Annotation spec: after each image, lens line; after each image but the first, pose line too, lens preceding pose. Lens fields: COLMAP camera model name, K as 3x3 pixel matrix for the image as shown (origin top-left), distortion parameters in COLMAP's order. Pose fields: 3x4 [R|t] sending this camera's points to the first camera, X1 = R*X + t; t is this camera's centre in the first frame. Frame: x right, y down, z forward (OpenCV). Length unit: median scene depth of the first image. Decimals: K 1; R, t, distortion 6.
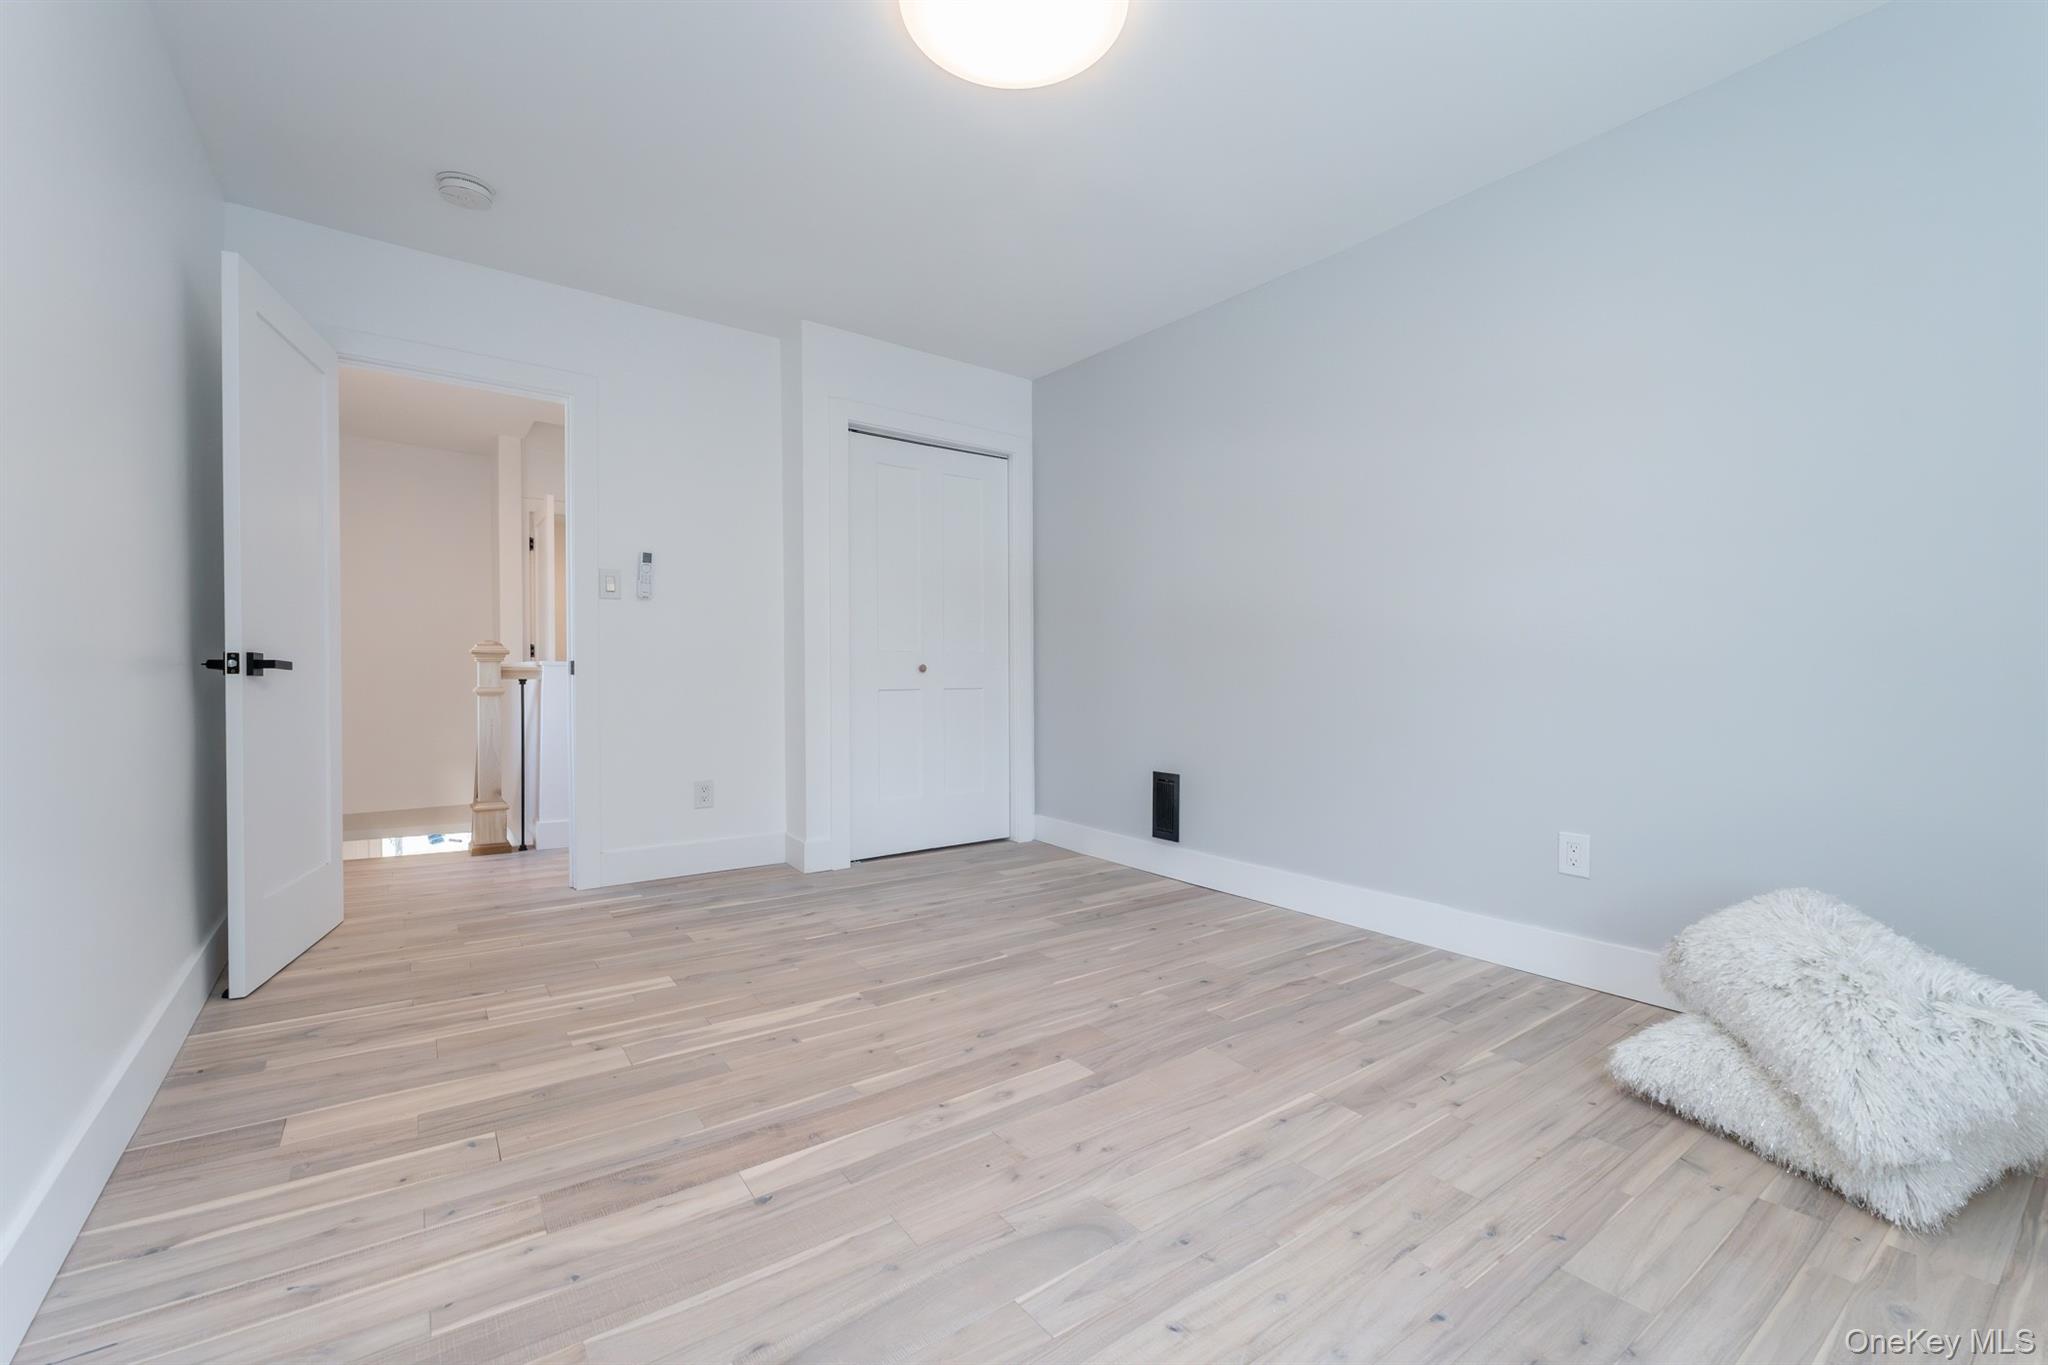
lens RADIAL K [[837.6, 0, 1013.0], [0, 837.6, 674.6], [0, 0, 1]] dist [0.005281, -0.003057]
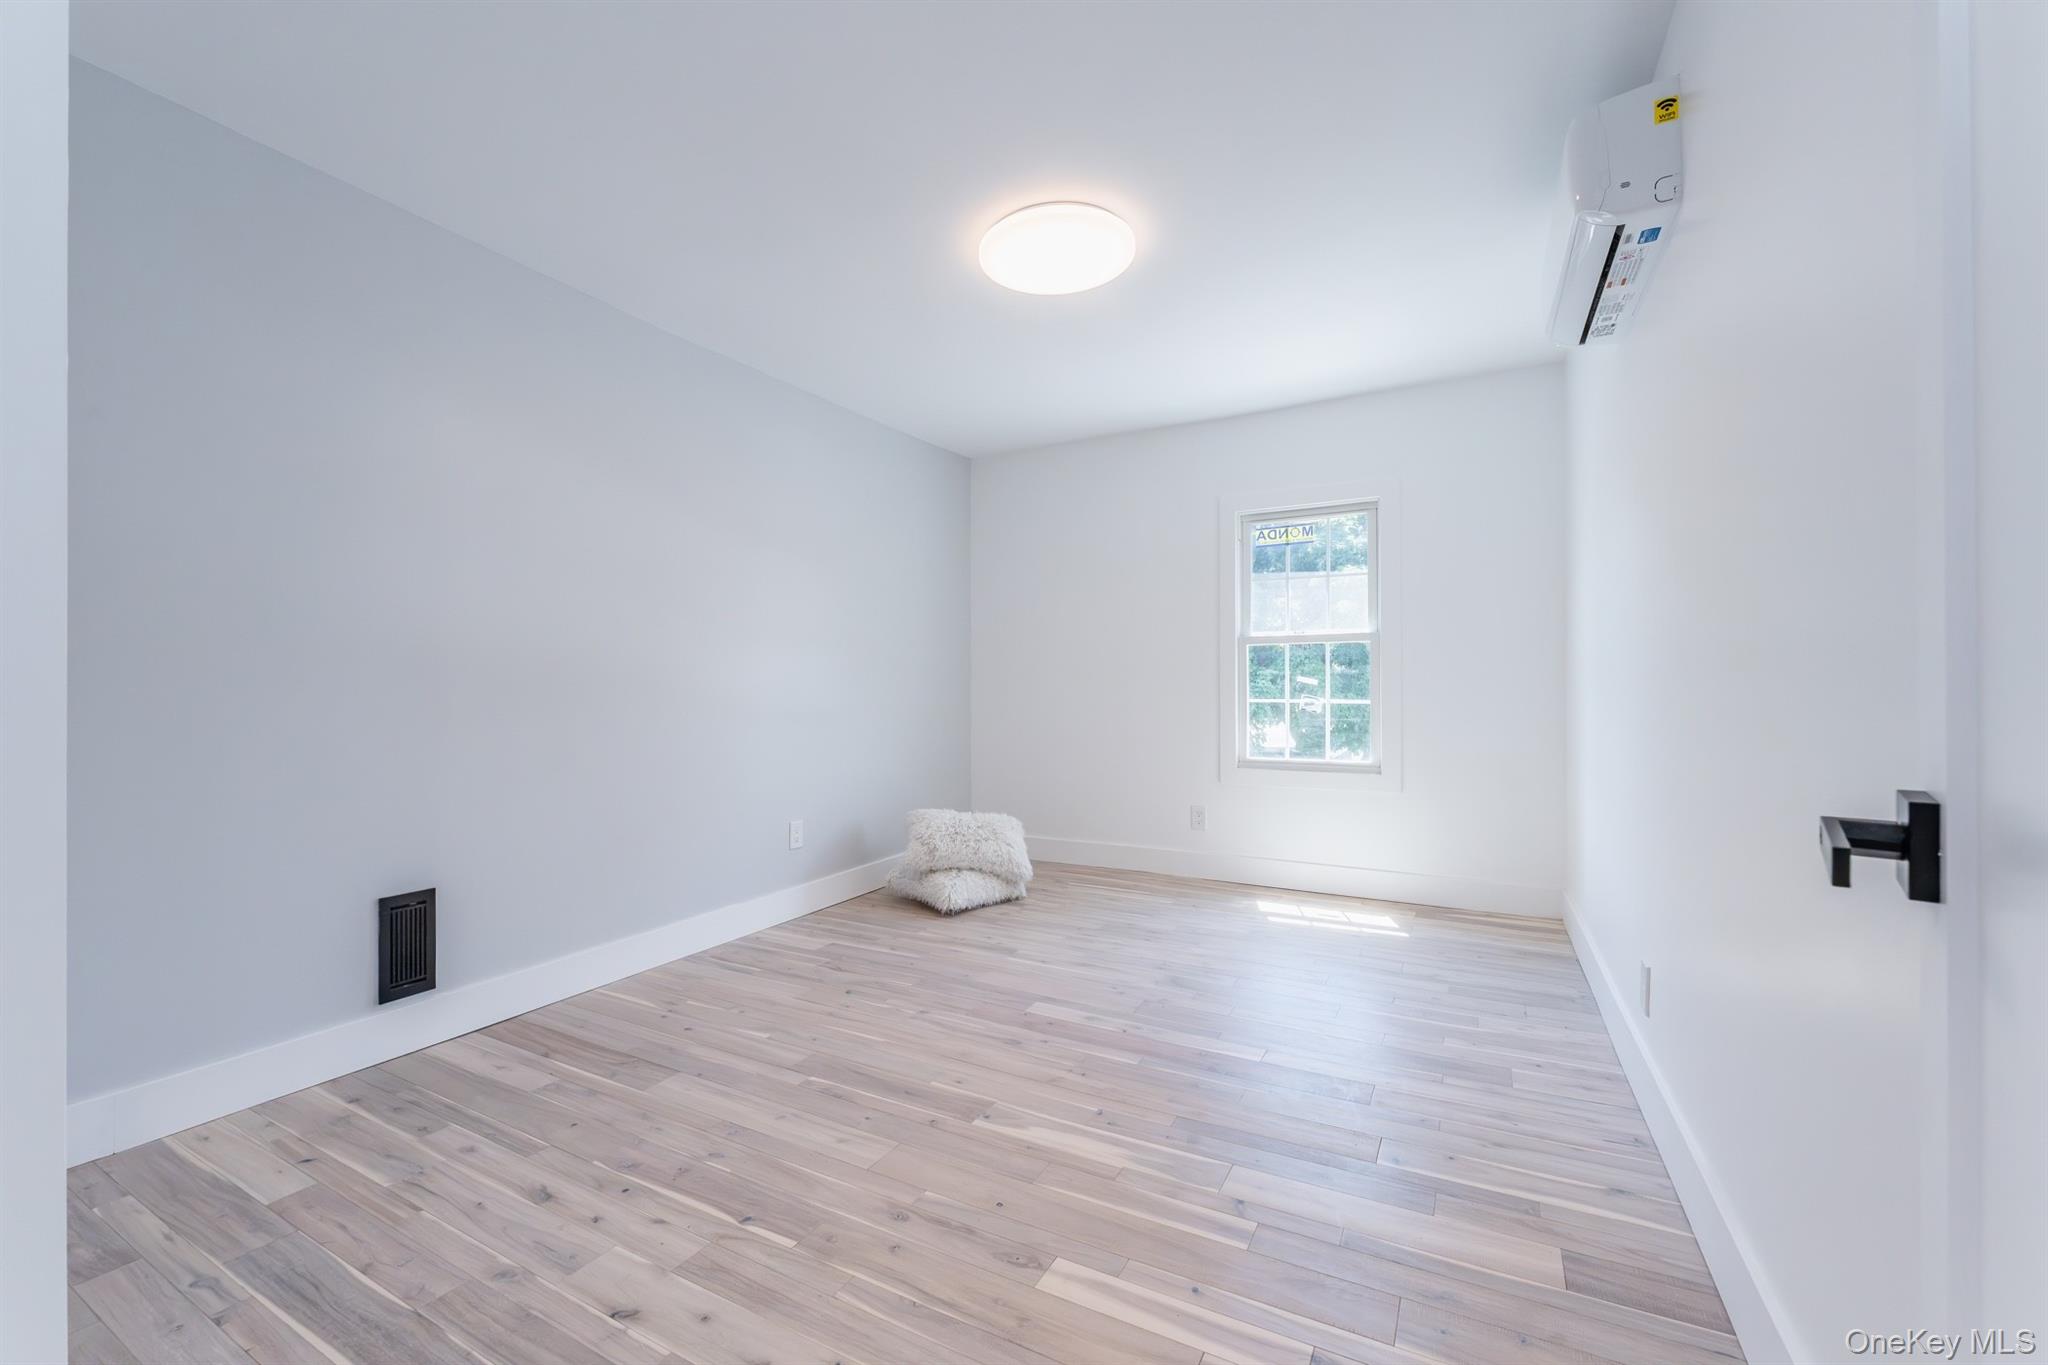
lens RADIAL K [[837.6, 0, 1084.5], [0, 837.6, 687.0], [0, 0, 1]] dist [0.005281, -0.003057]
pose [[-0.484566, 0.004100, 0.874745, -0.897165], [0.007906, 0.999969, -0.000307, -0.053024], [-0.874719, 0.006767, -0.484584, 1.196816]]
